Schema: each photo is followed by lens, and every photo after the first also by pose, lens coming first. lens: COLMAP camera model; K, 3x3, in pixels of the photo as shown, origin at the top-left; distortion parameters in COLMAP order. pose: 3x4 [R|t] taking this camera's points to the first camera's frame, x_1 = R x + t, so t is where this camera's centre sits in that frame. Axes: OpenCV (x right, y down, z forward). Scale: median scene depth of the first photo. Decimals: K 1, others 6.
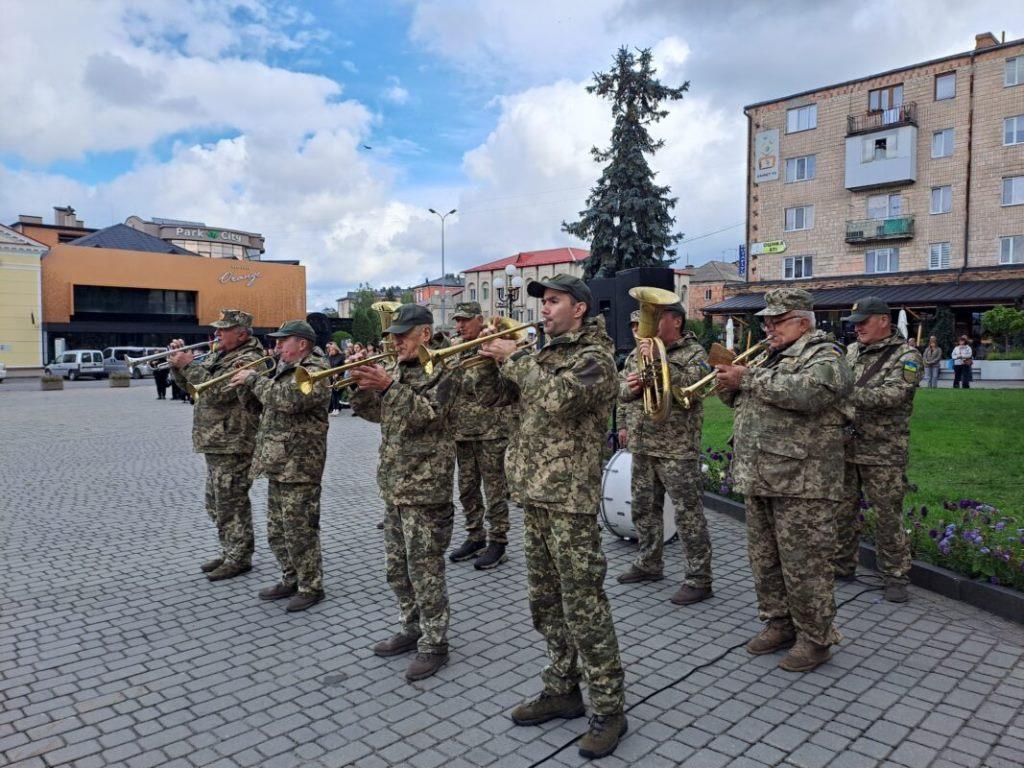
lens RADIAL K [[749.7, 0, 526.0], [0, 749.7, 361.7], [0, 0, 1]] dist [0.091392, -0.093926]
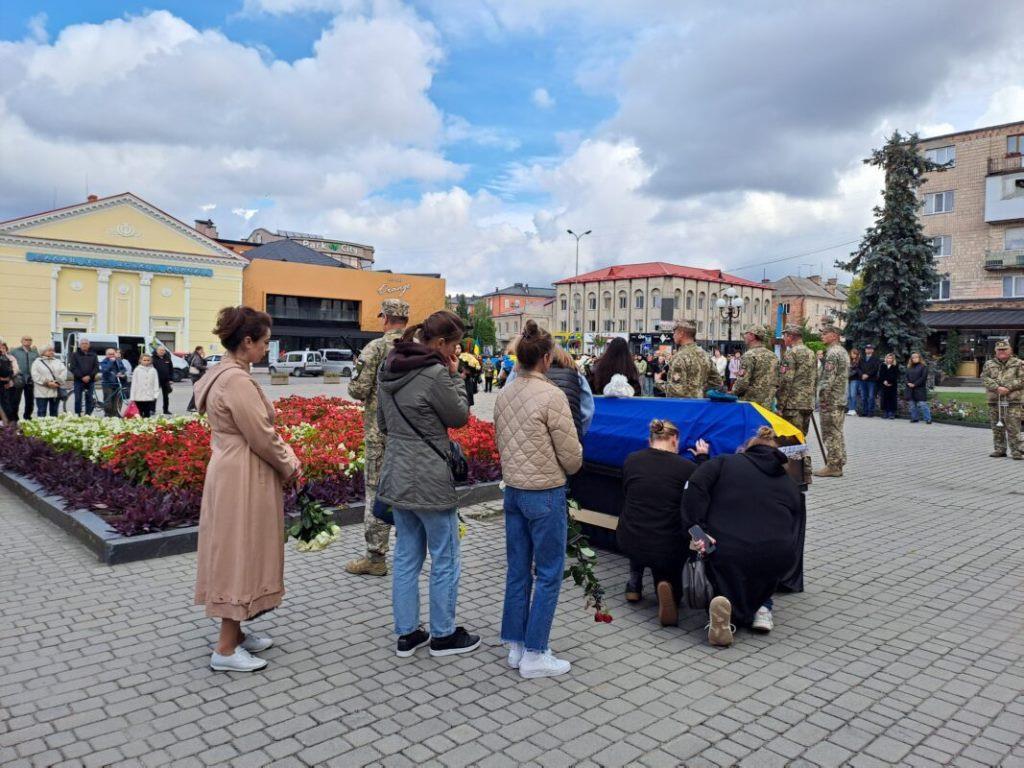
lens RADIAL K [[769.6, 0, 499.6], [0, 769.6, 372.8], [0, 0, 1]] dist [0.065715, -0.038673]
pose [[0.999273, 0.020618, -0.032062, -0.251345], [-0.020488, 0.999781, 0.004378, 0.007034], [0.032145, -0.003718, 0.999476, -0.187609]]
